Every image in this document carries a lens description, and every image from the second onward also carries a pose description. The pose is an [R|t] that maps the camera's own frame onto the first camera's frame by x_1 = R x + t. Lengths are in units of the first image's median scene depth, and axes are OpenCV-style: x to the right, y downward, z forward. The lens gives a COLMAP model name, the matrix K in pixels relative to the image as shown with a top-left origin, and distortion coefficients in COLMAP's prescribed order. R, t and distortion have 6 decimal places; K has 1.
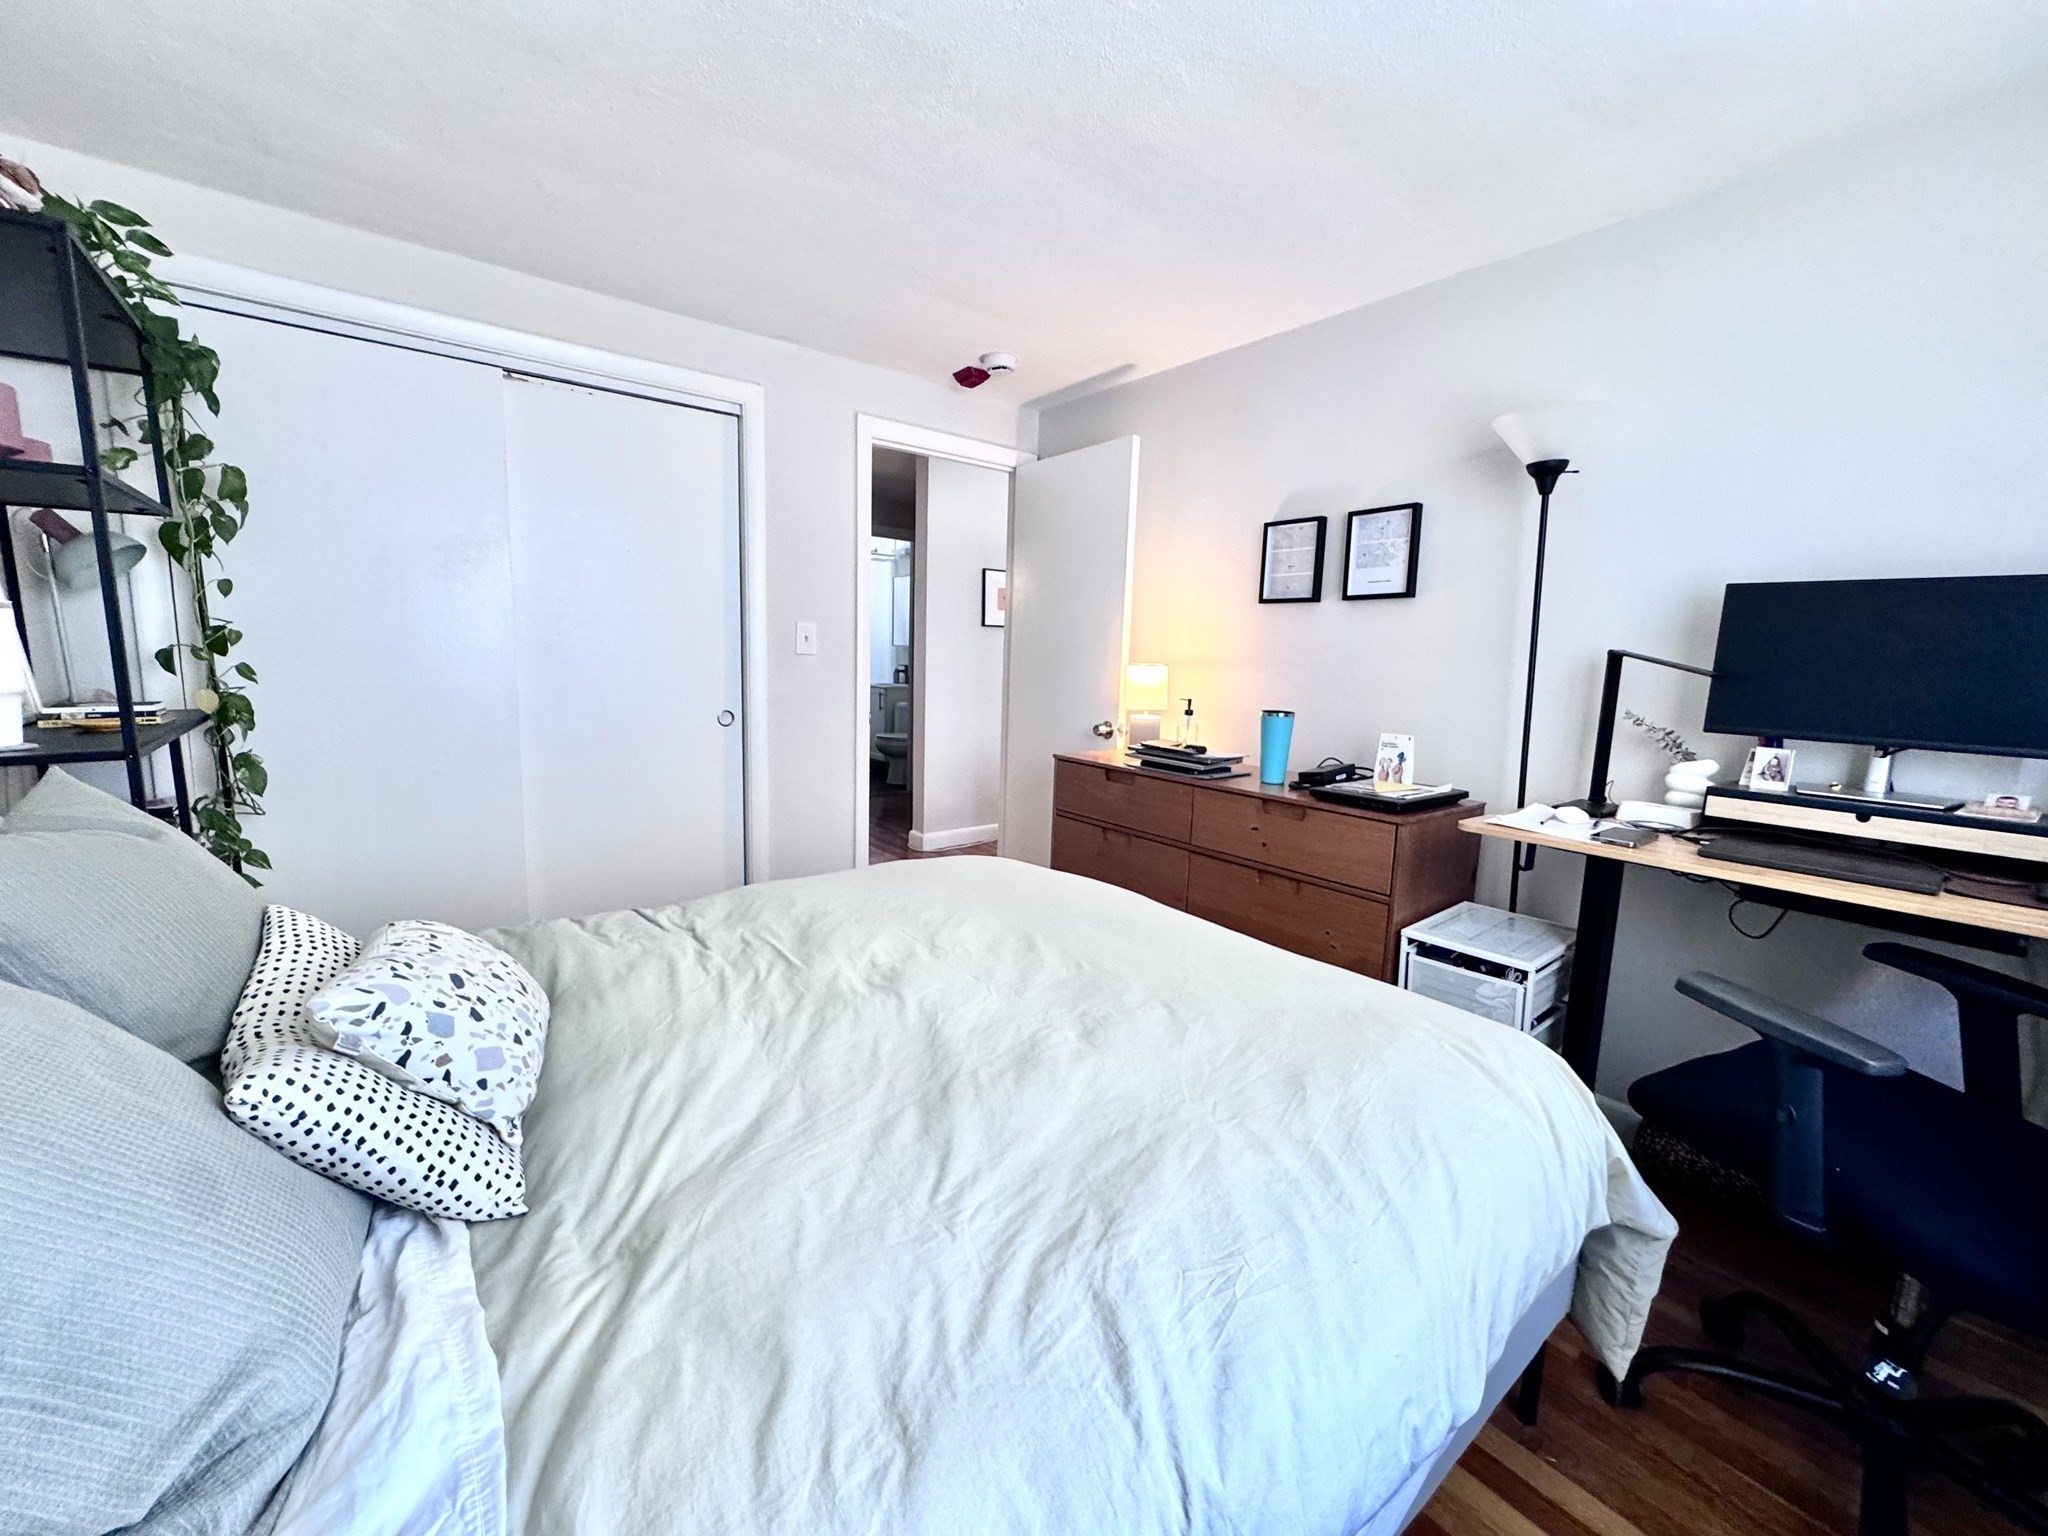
lens RADIAL K [[817.4, 0, 1024.0], [0, 817.4, 768.0], [0, 0, 1]] dist [-0.004739, 0.000013]
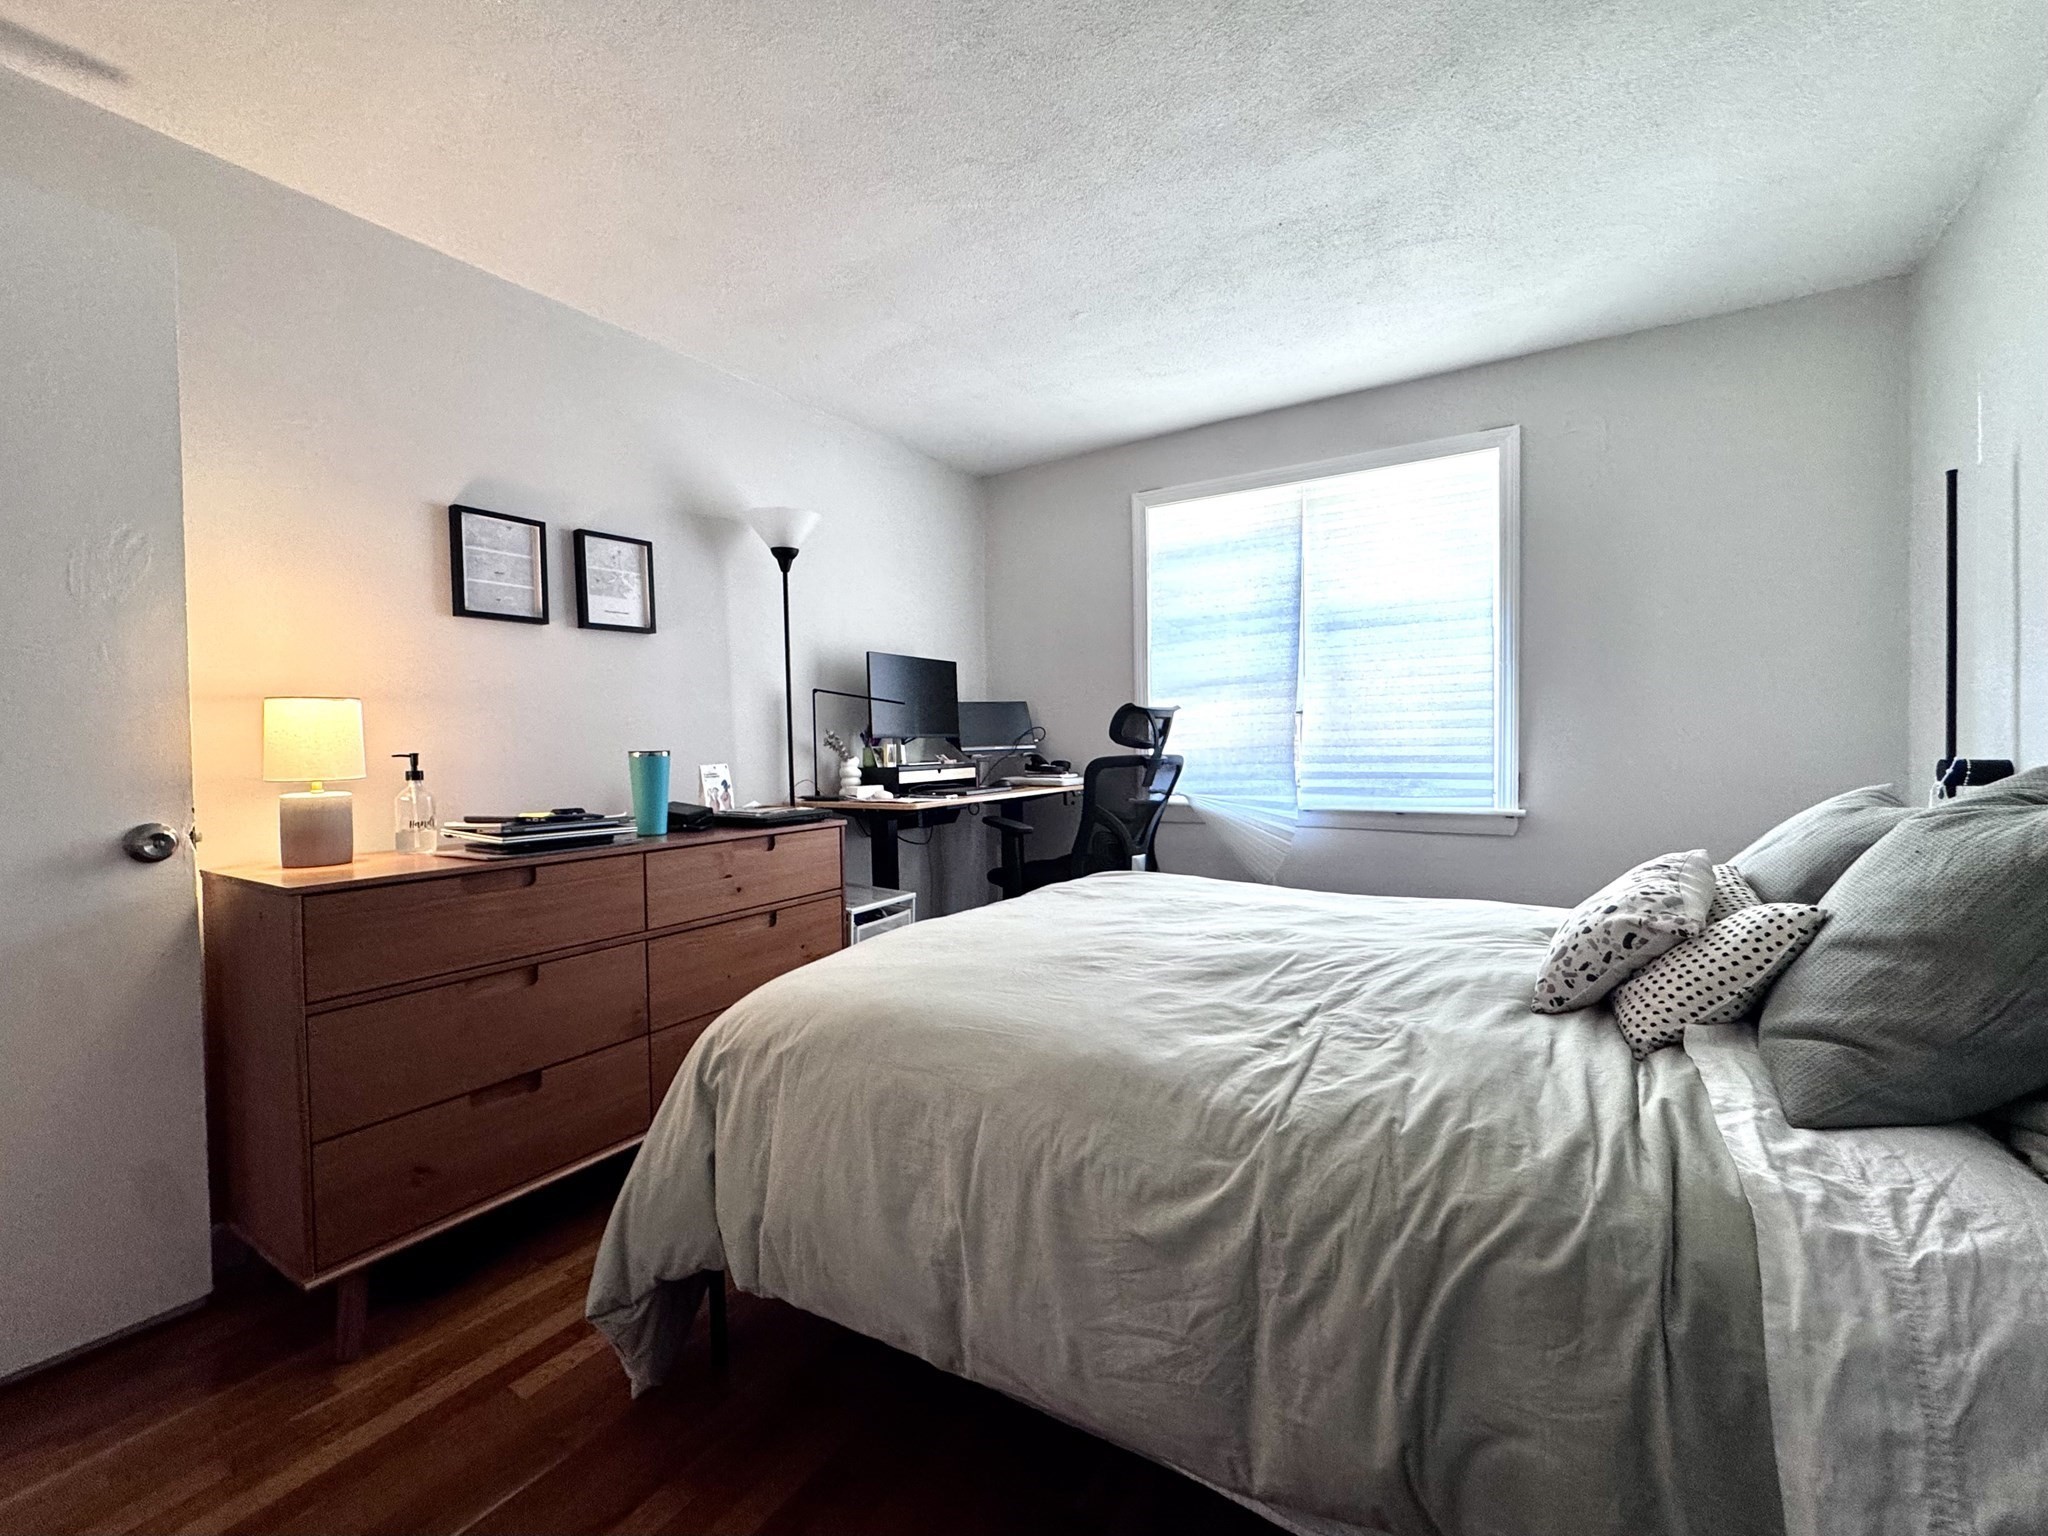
lens RADIAL K [[839.6, 0, 1030.4], [0, 839.6, 749.7], [0, 0, 1]] dist [-0.000735, -0.000079]
pose [[-0.332007, -0.035014, 0.942627, -0.660790], [0.143484, 0.985808, 0.087155, -0.090851], [-0.932300, 0.164188, -0.322271, 0.919770]]
